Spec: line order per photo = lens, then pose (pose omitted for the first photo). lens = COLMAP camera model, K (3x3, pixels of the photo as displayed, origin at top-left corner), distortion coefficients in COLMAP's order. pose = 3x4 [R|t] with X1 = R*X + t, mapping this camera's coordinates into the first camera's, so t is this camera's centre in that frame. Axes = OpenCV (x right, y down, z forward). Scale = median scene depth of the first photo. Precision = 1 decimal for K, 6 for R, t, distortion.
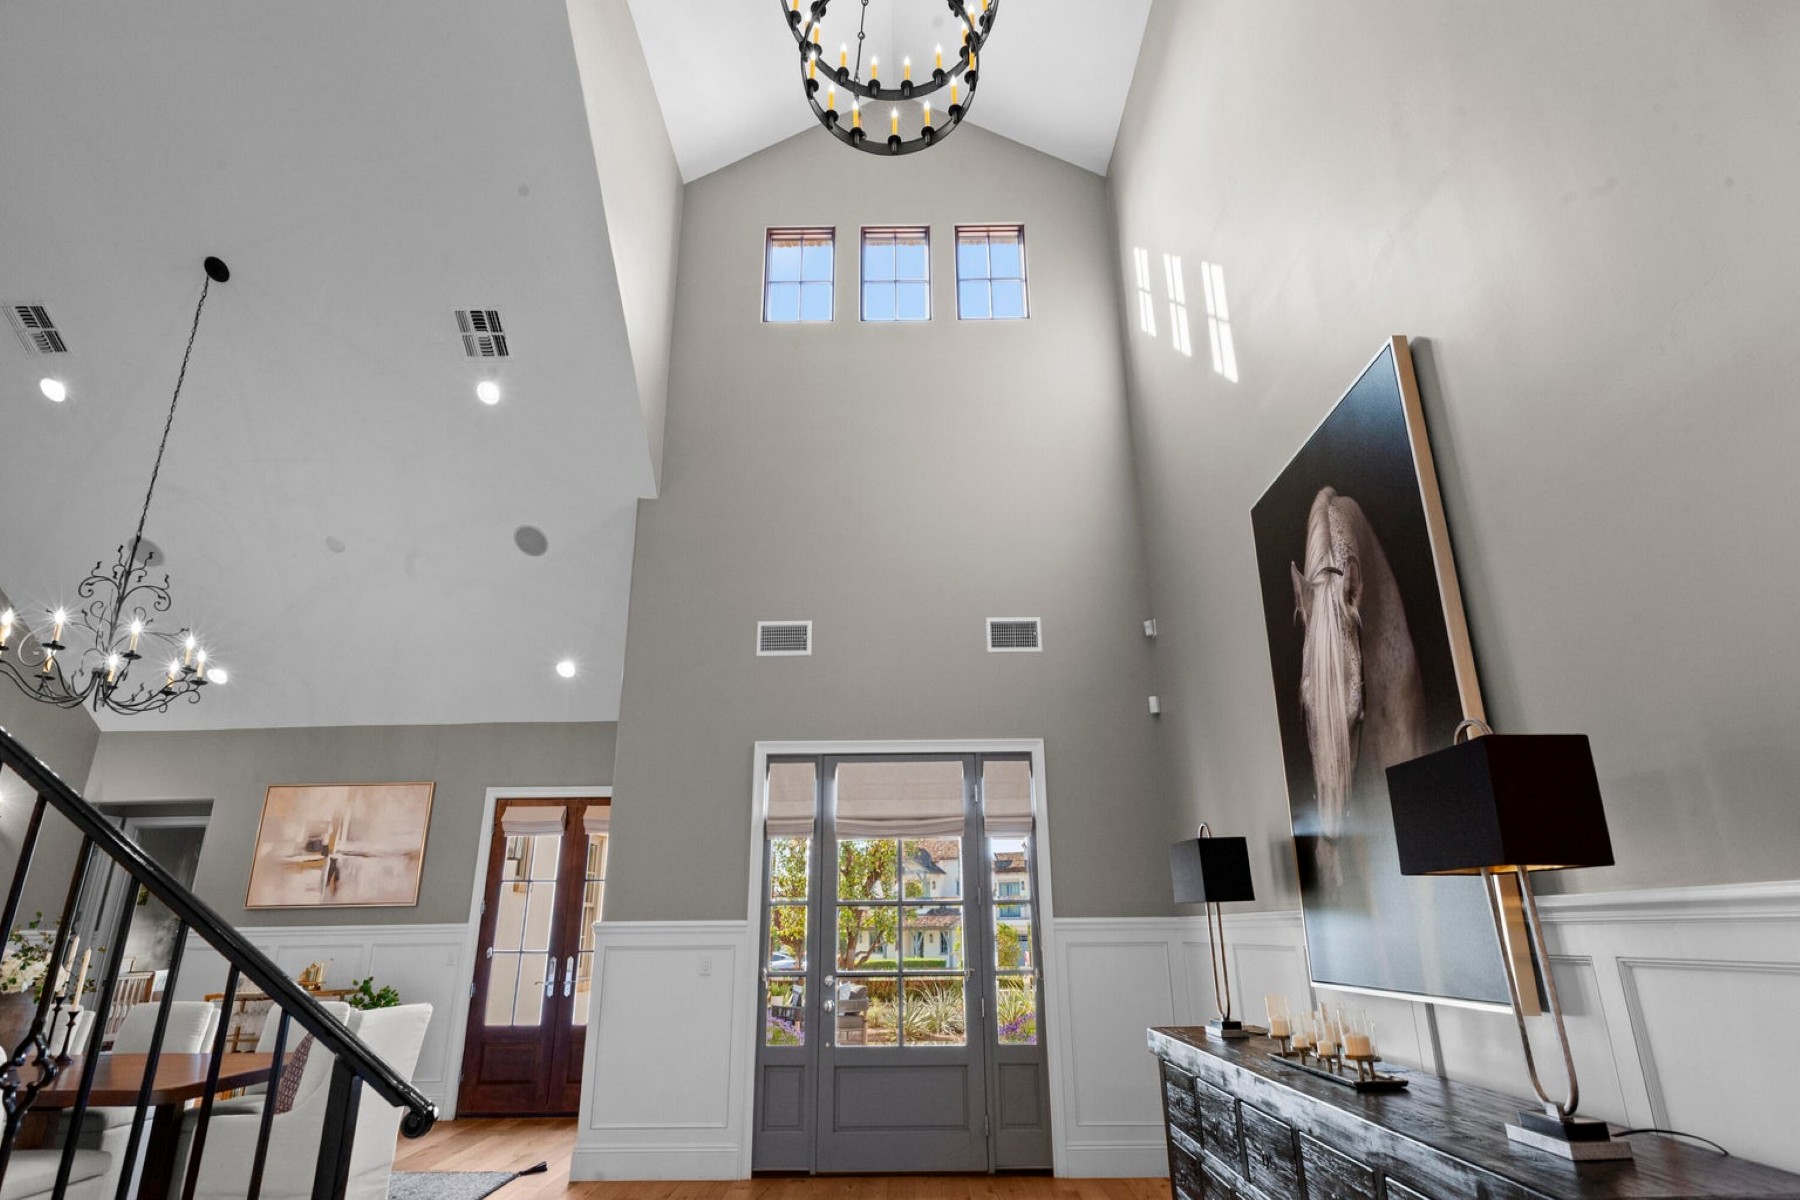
lens RADIAL K [[835.5, 0, 908.5], [0, 835.5, 685.6], [0, 0, 1]] dist [0.000438, 0.000156]
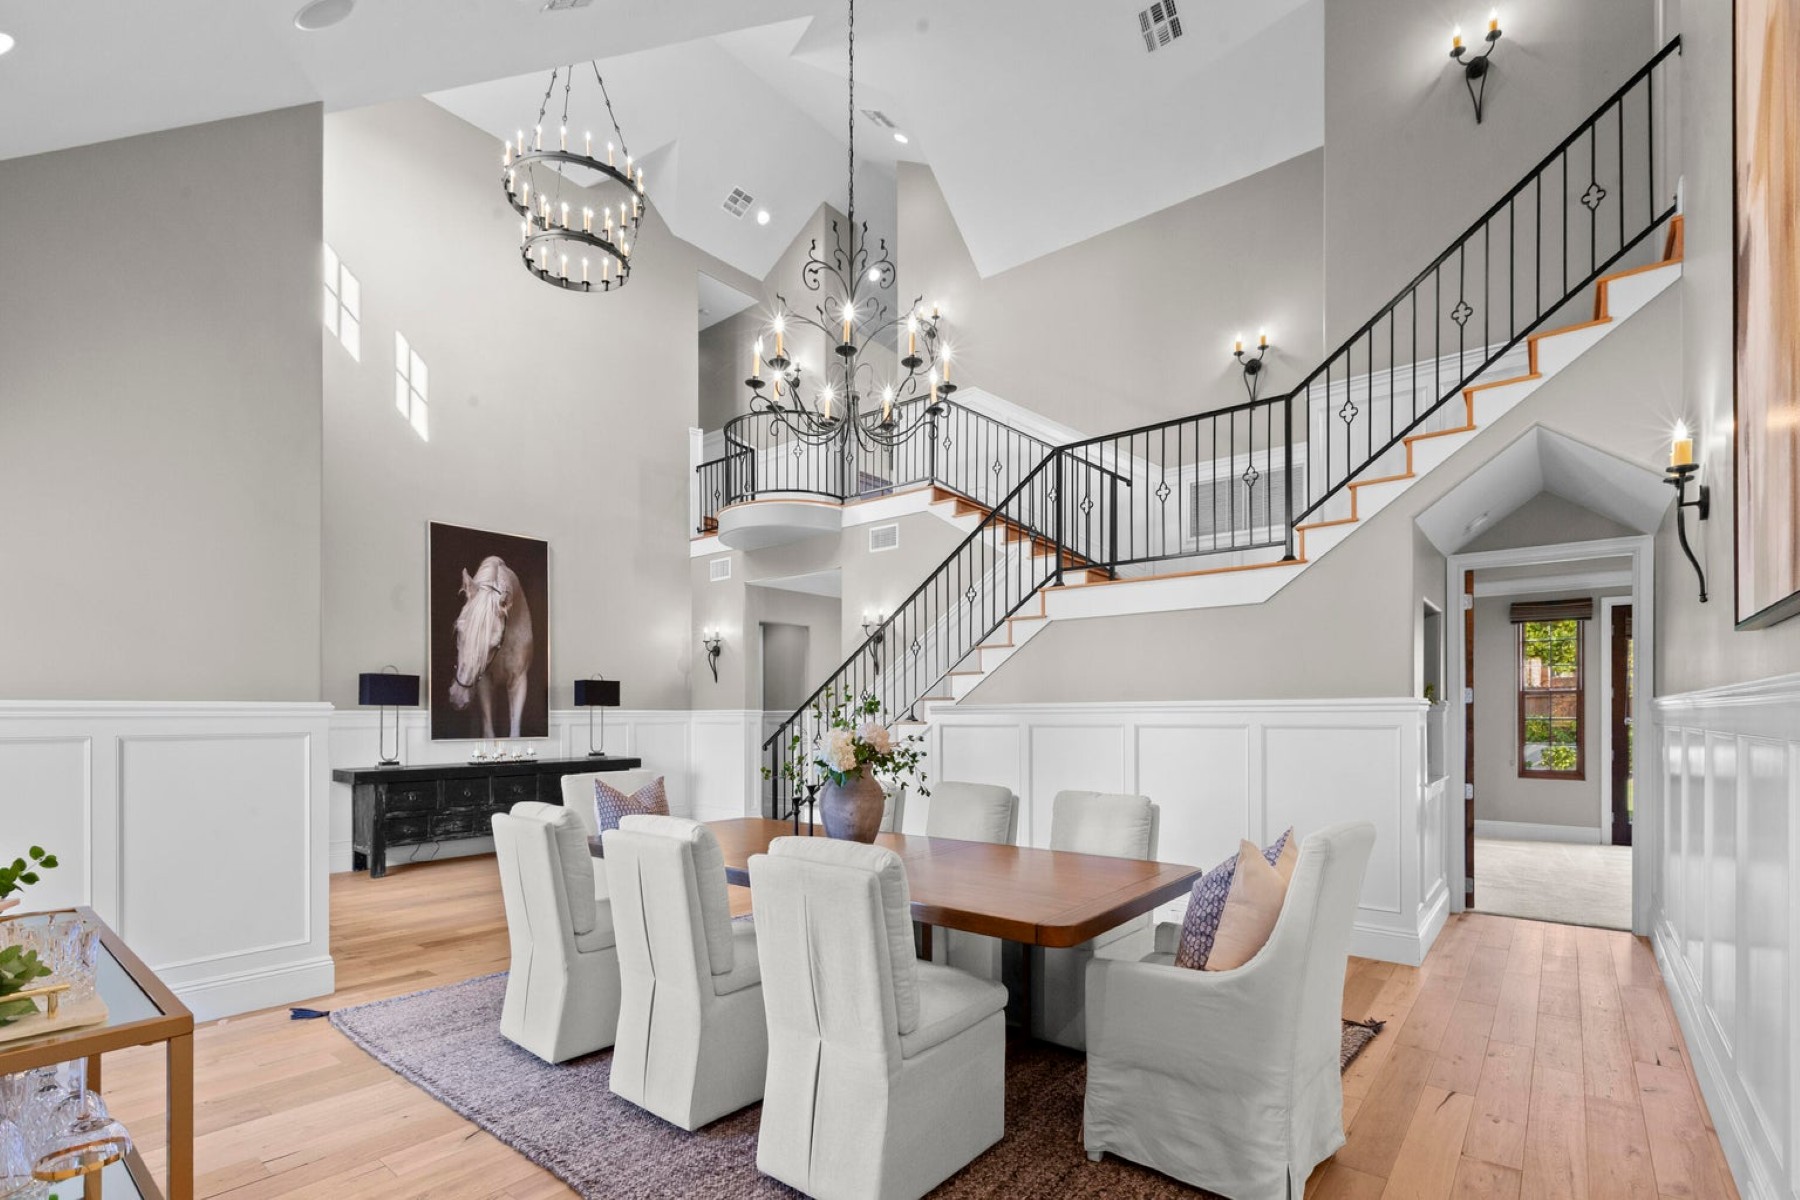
lens RADIAL K [[824.2, 0, 891.9], [0, 824.2, 718.3], [0, 0, 1]] dist [-0.001002, -0.000024]
pose [[-0.772121, 0.014754, 0.635304, -0.970965], [-0.163327, 0.961540, -0.220830, 0.287173], [-0.614128, -0.274270, -0.740015, 0.934503]]
